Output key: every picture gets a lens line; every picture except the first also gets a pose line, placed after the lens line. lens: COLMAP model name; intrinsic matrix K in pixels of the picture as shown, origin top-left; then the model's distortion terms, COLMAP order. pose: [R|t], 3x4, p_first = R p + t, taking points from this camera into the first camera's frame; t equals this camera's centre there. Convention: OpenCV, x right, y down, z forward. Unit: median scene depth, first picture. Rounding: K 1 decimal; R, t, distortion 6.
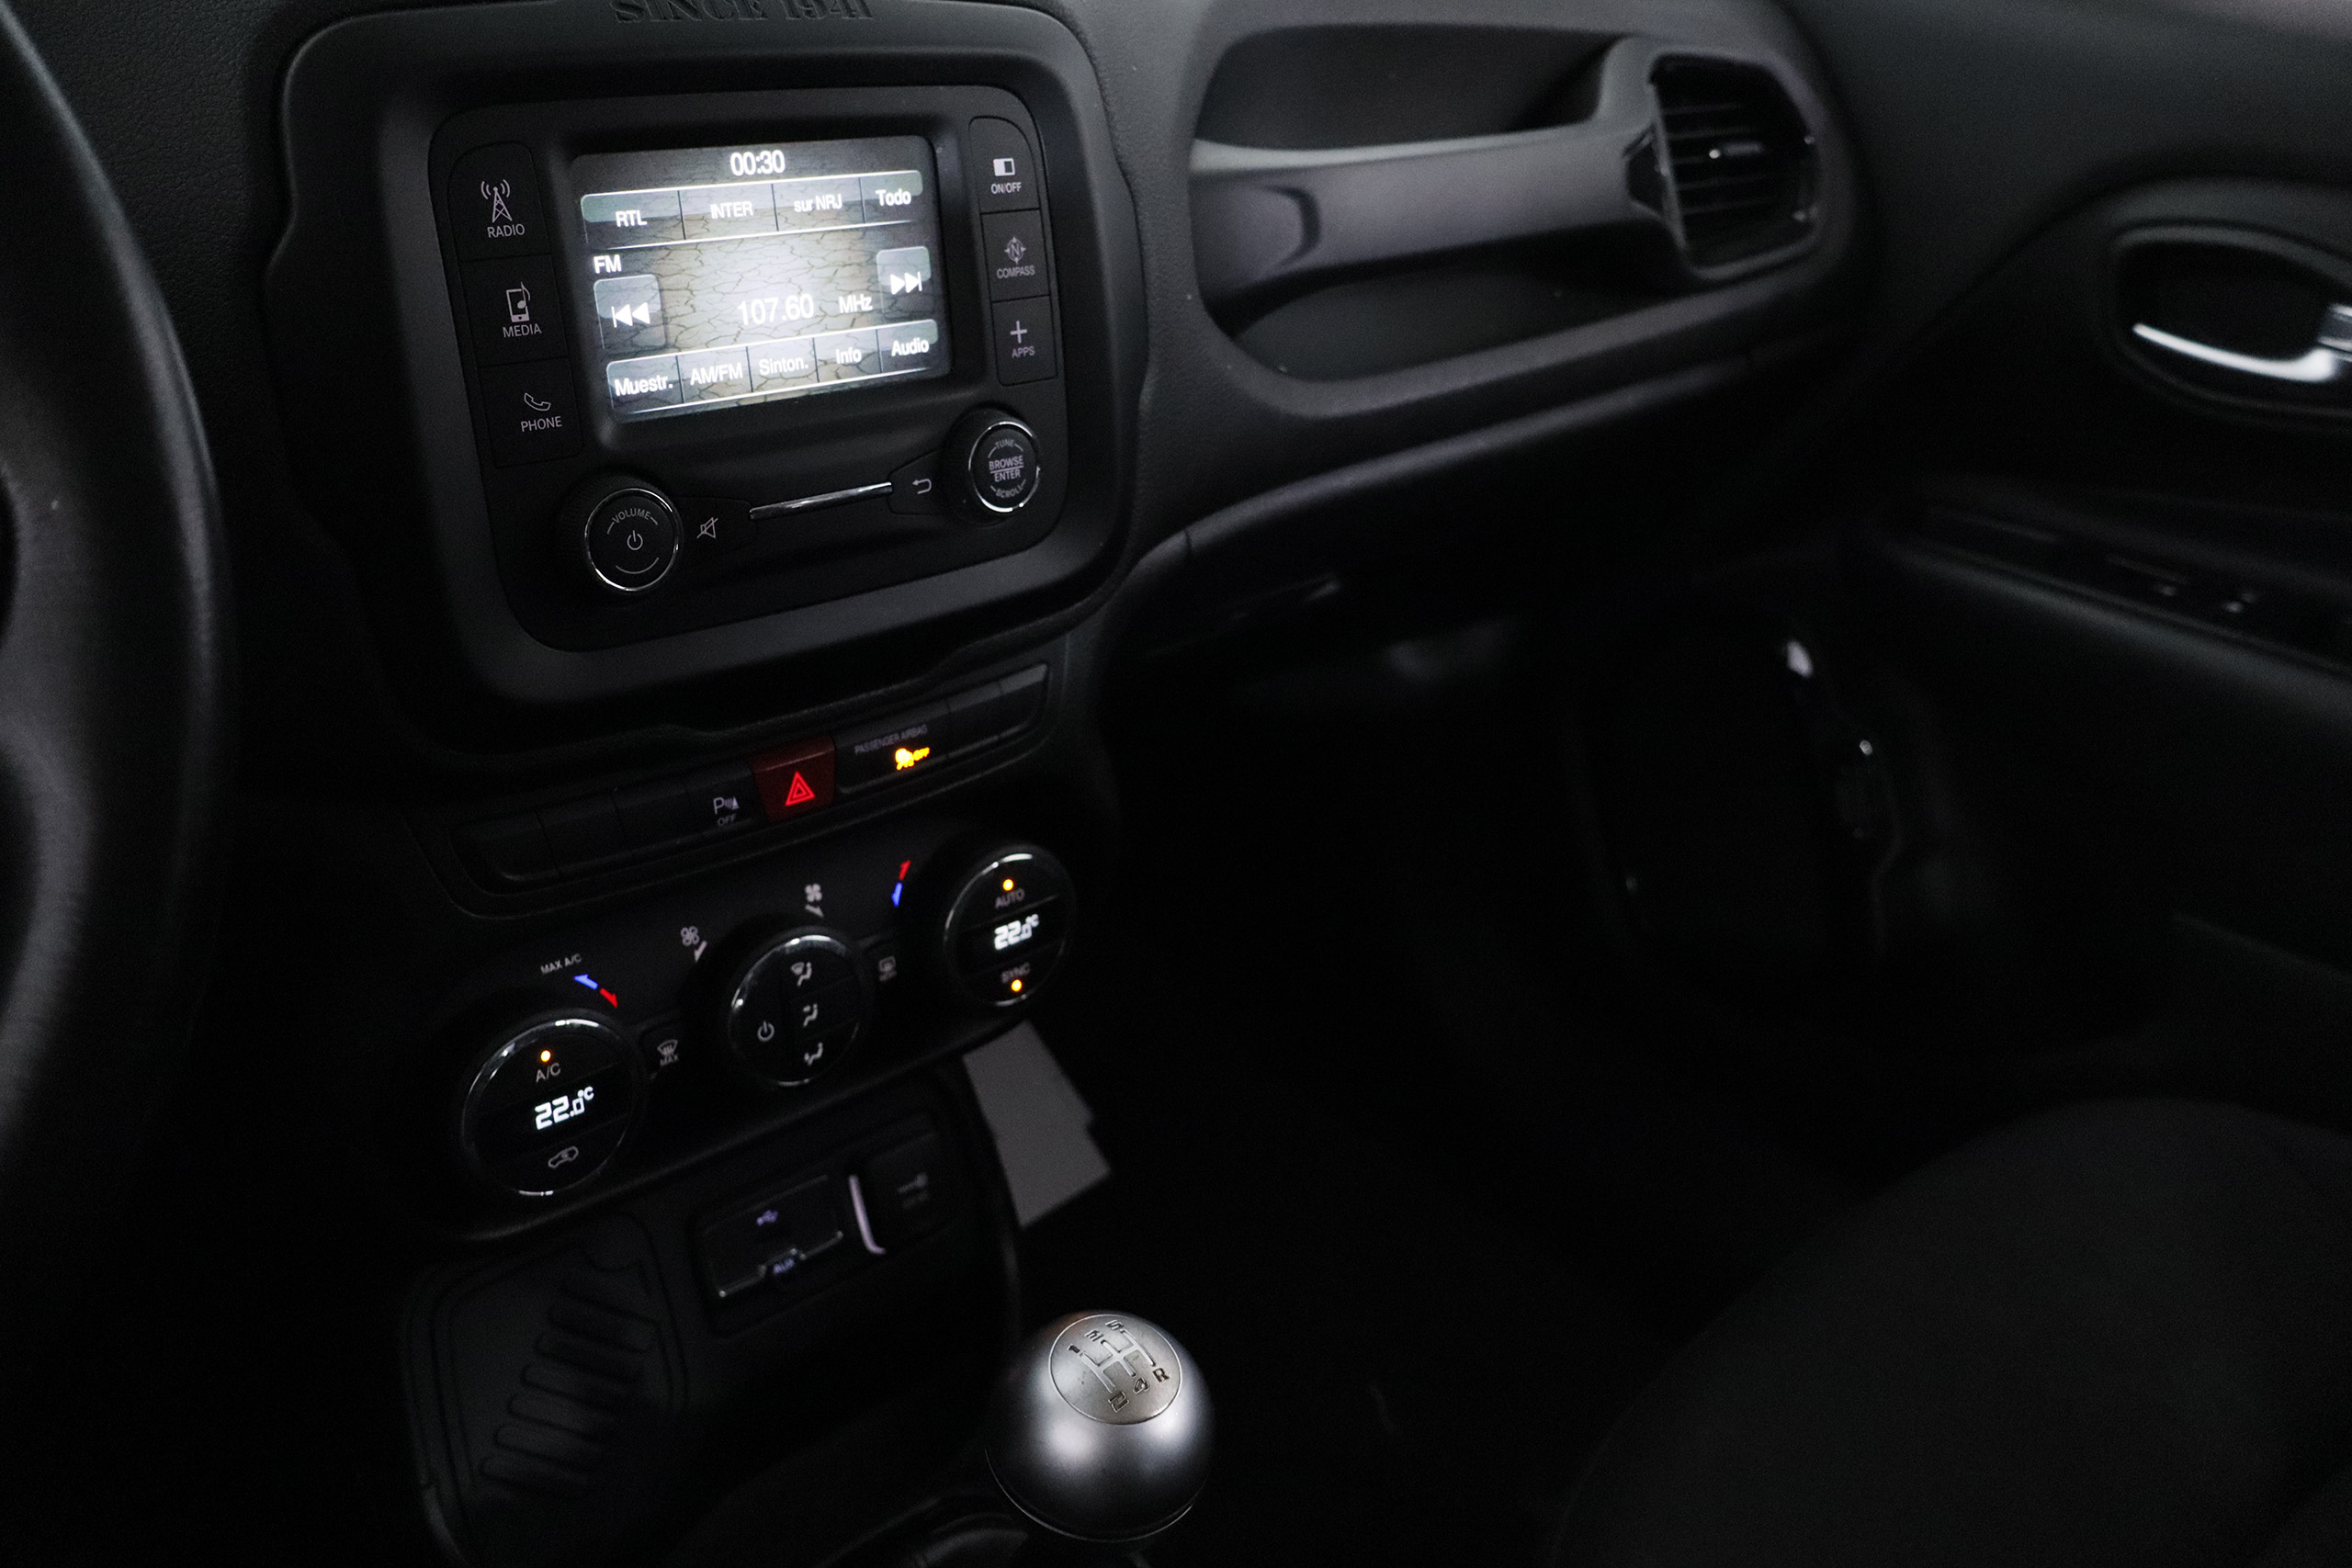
lens RADIAL K [[1972.1, 0, 1179.4], [0, 1972.1, 789.6], [0, 0, 1]] dist [-0.011456, 0.003944]
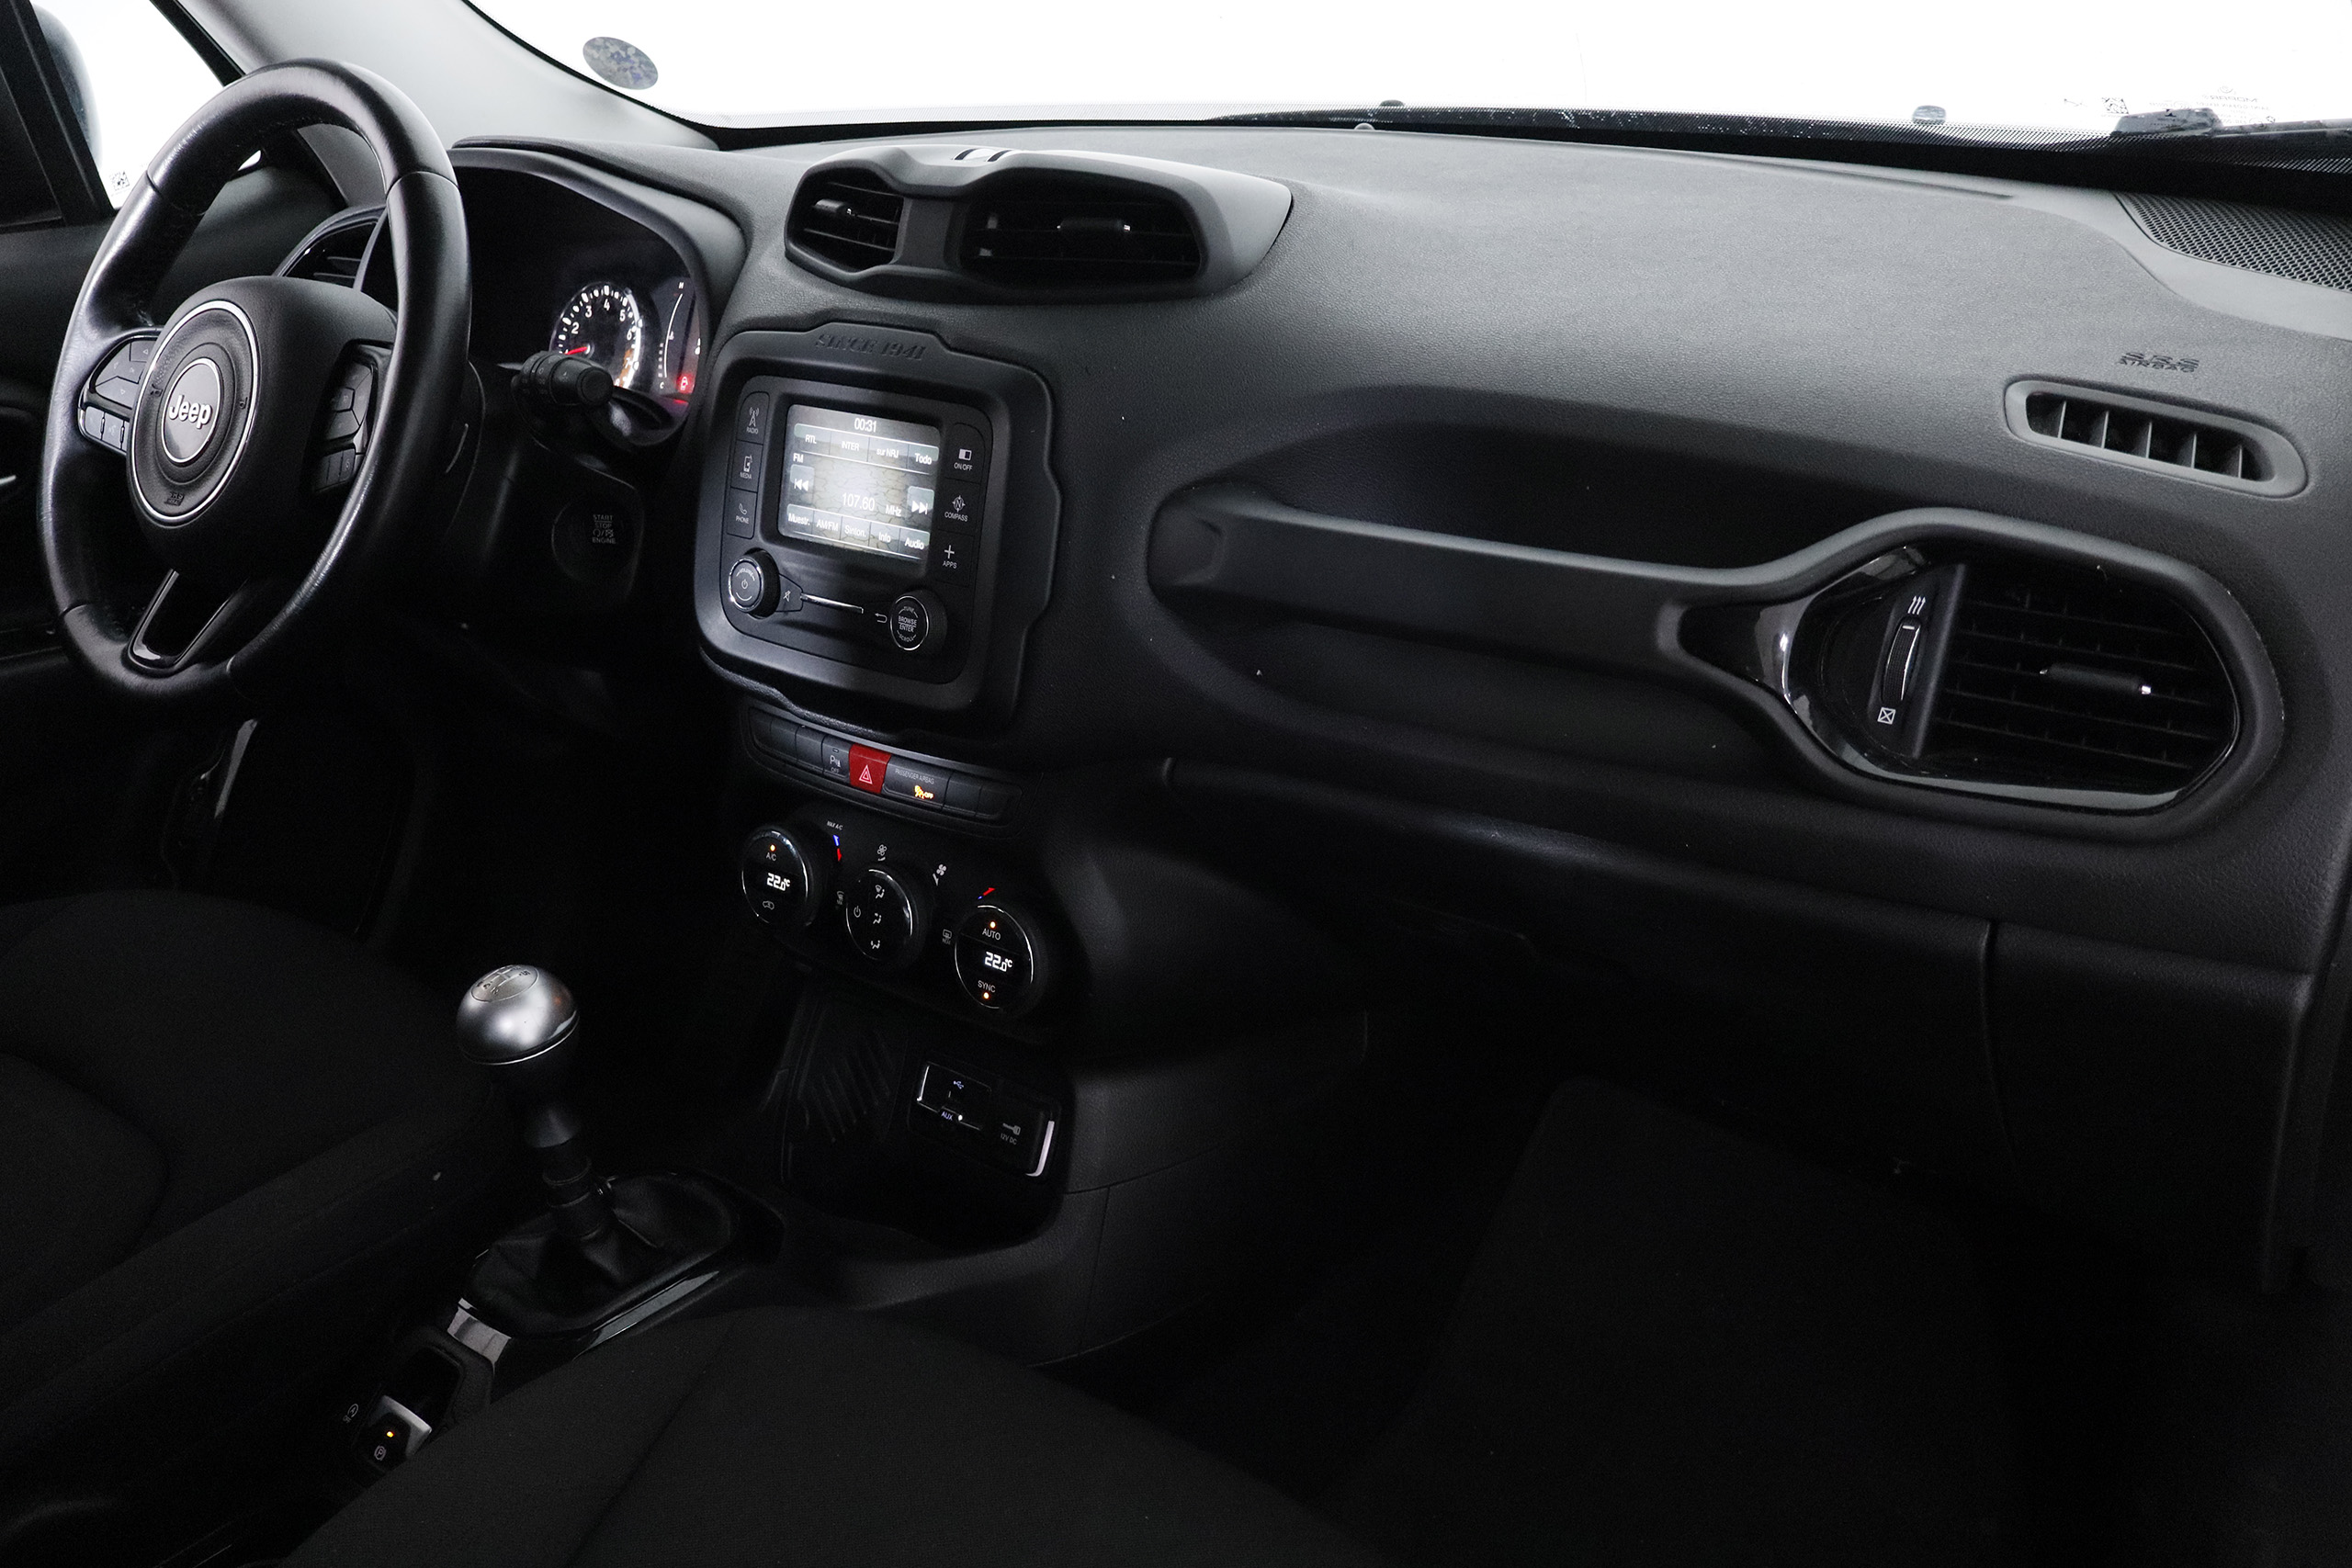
lens RADIAL K [[2054.6, 0, 1182.9], [0, 2054.6, 781.8], [0, 0, 1]] dist [0.004530, 0.002987]
pose [[0.145974, 0.274553, -0.950427, 1.448781], [-0.430353, 0.882677, 0.188884, -0.421803], [0.890779, 0.381447, 0.247003, 0.745989]]
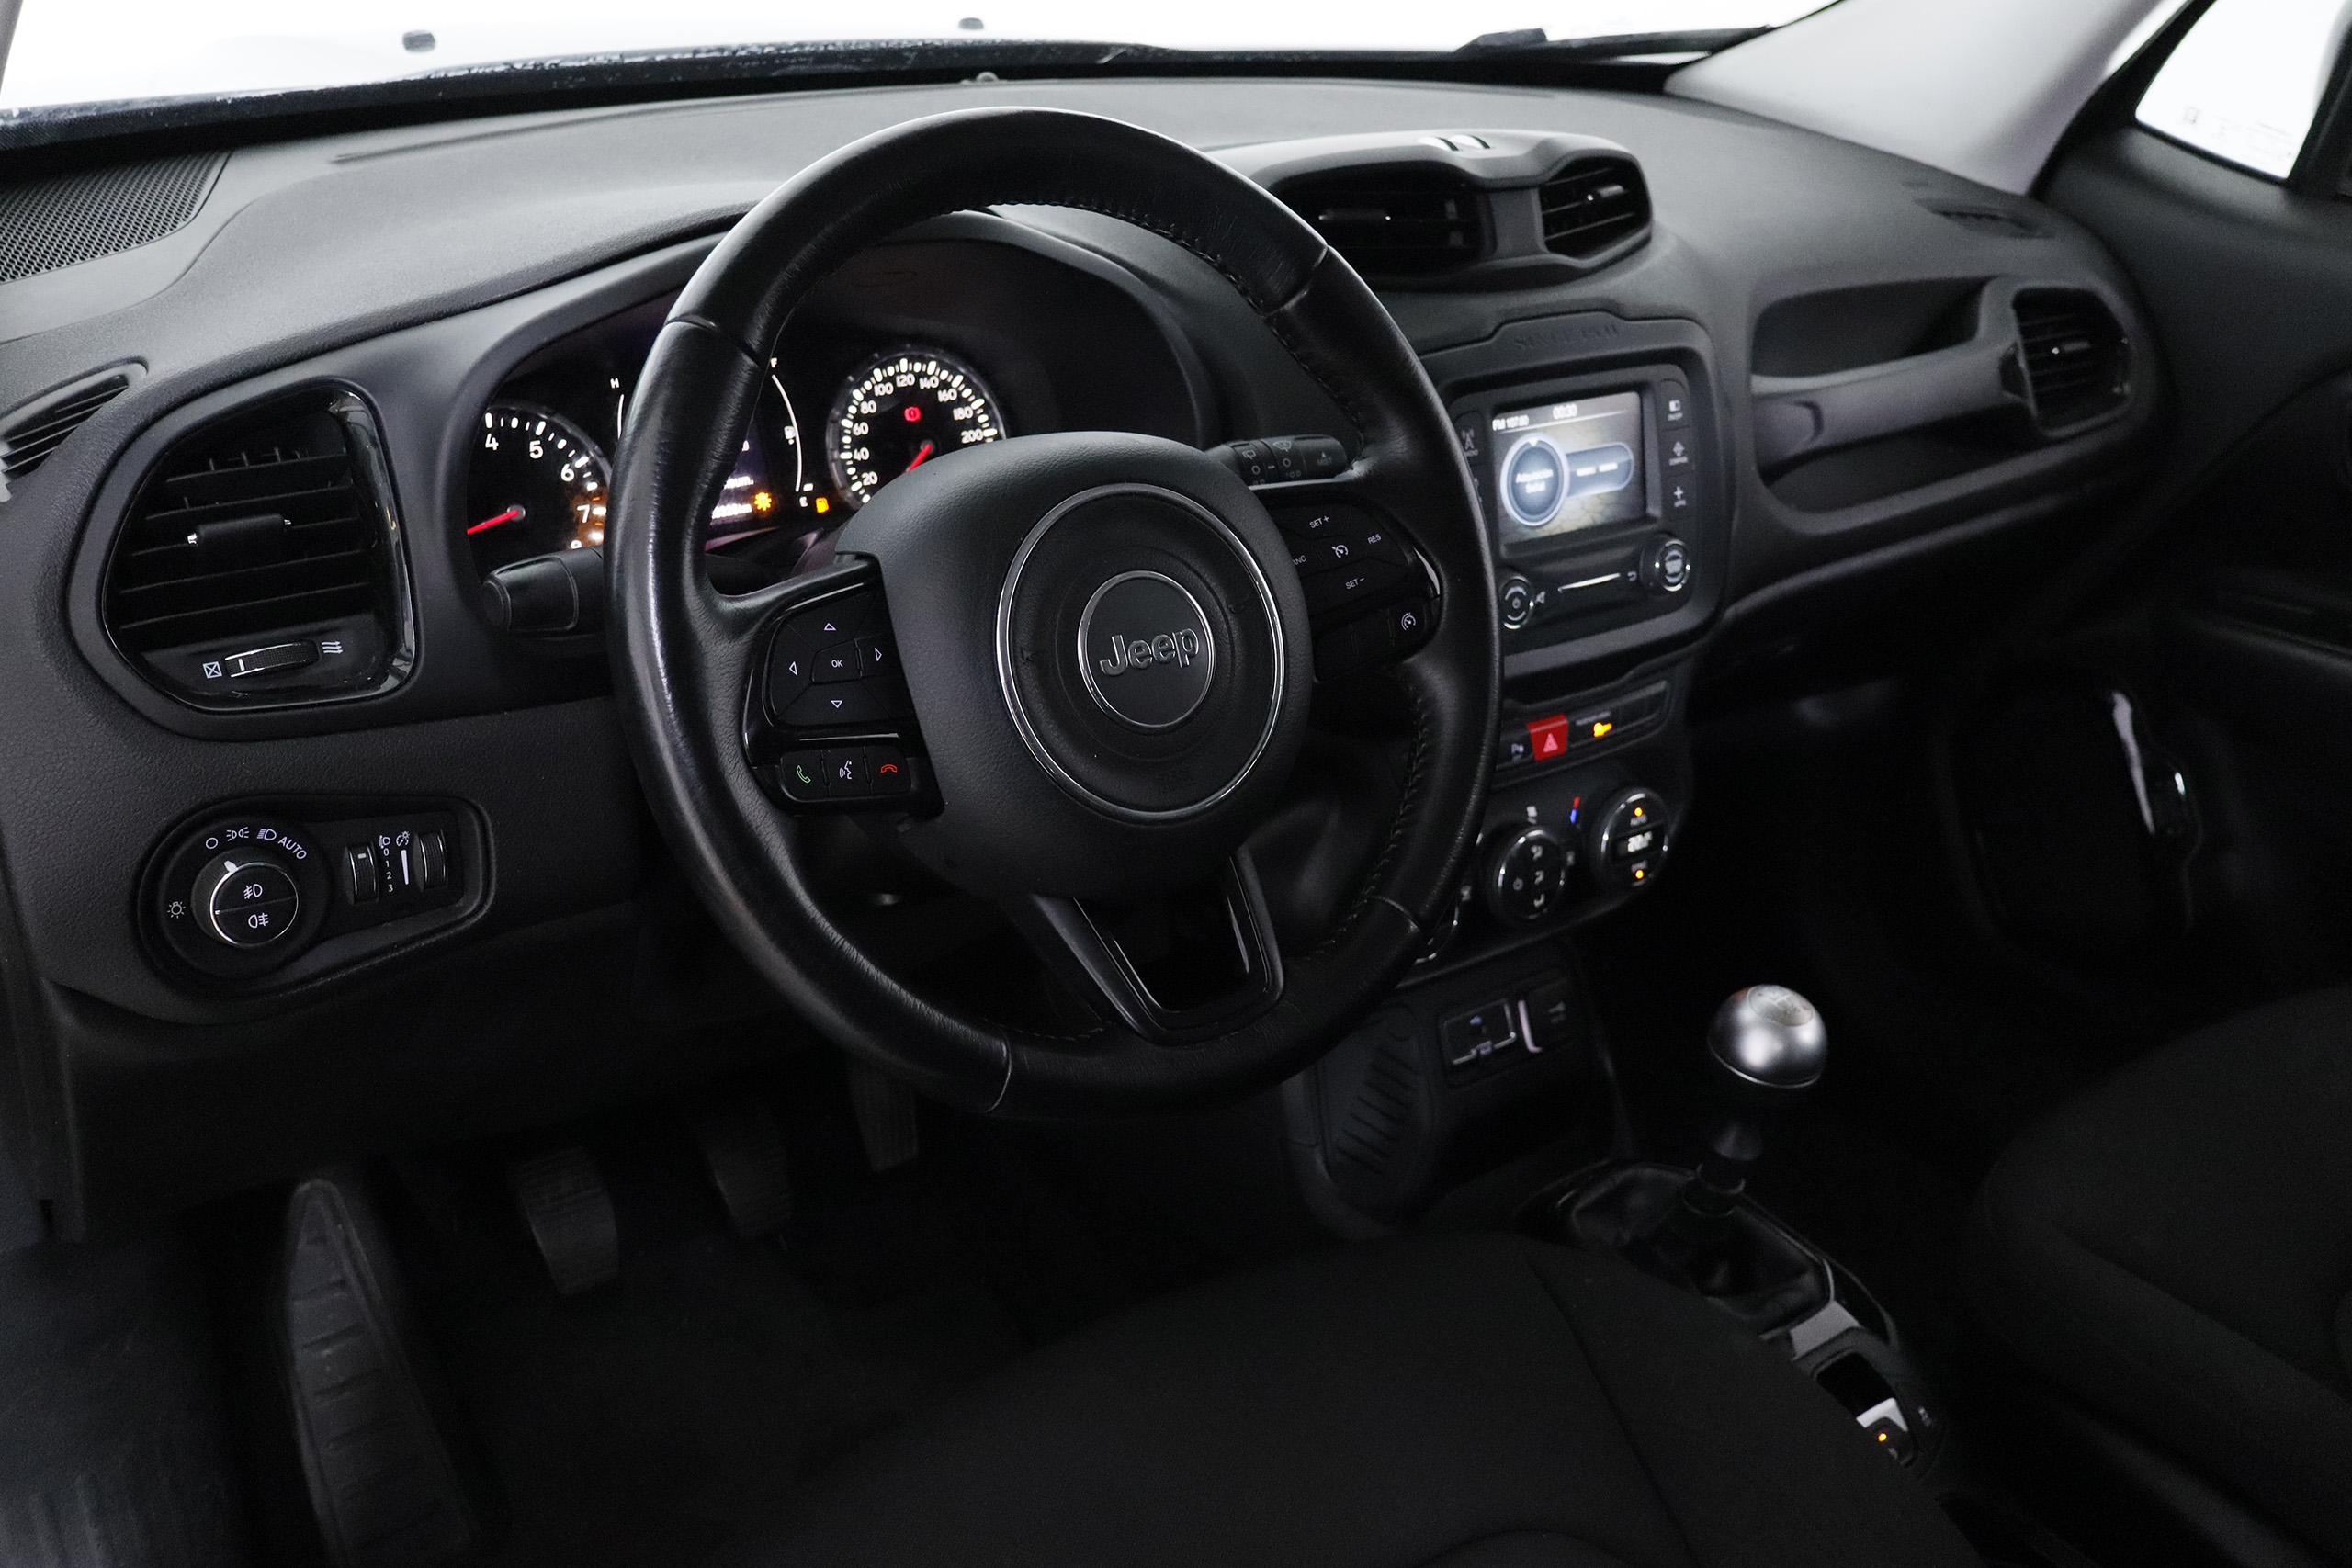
lens RADIAL K [[2179.0, 0, 1127.6], [0, 2179.0, 775.4], [0, 0, 1]] dist [-0.007280, 0.000000]
pose [[0.992865, 0.001758, -0.119233, -0.314930], [-0.010137, 0.997516, -0.069705, 0.159975], [0.118815, 0.070416, 0.990416, -0.949571]]
